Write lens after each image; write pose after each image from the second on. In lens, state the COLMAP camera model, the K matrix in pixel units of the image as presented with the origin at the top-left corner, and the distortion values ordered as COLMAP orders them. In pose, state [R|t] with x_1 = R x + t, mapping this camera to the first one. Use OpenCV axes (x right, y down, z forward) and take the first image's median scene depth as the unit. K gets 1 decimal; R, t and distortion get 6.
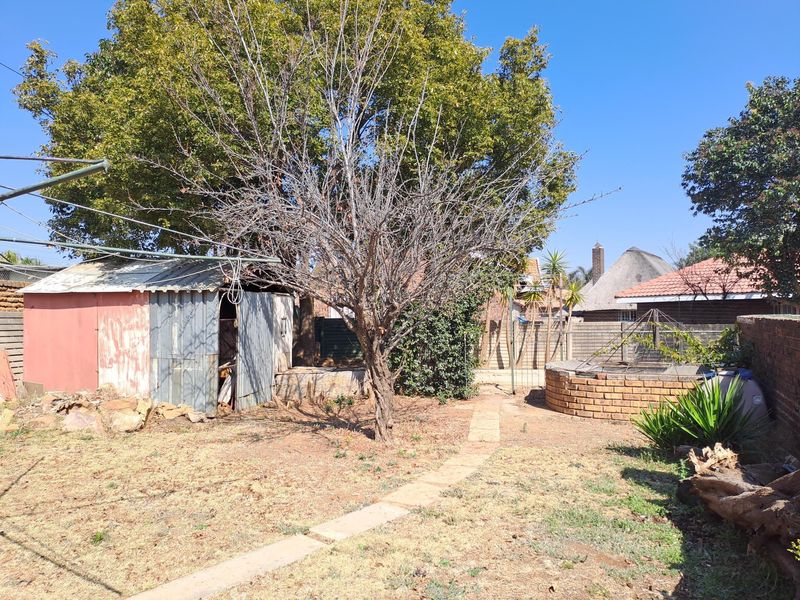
lens RADIAL K [[603.0, 0, 398.6], [0, 603.0, 299.7], [0, 0, 1]] dist [0.057048, -0.033989]
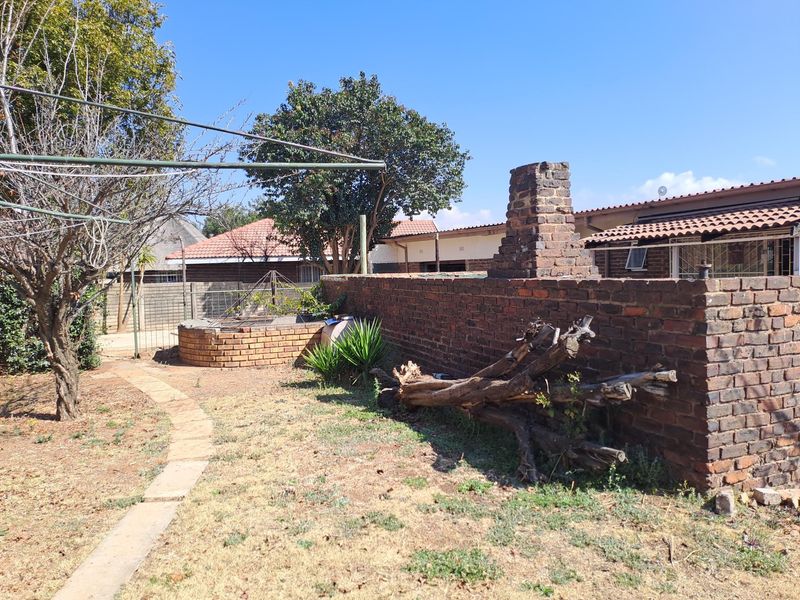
lens RADIAL K [[603.0, 0, 401.8], [0, 603.0, 302.8], [0, 0, 1]] dist [0.057048, -0.033989]
pose [[0.676139, -0.047663, 0.735230, -0.262582], [-0.003982, 0.997654, 0.068338, -0.003133], [-0.736763, -0.049133, 0.674364, 0.016486]]
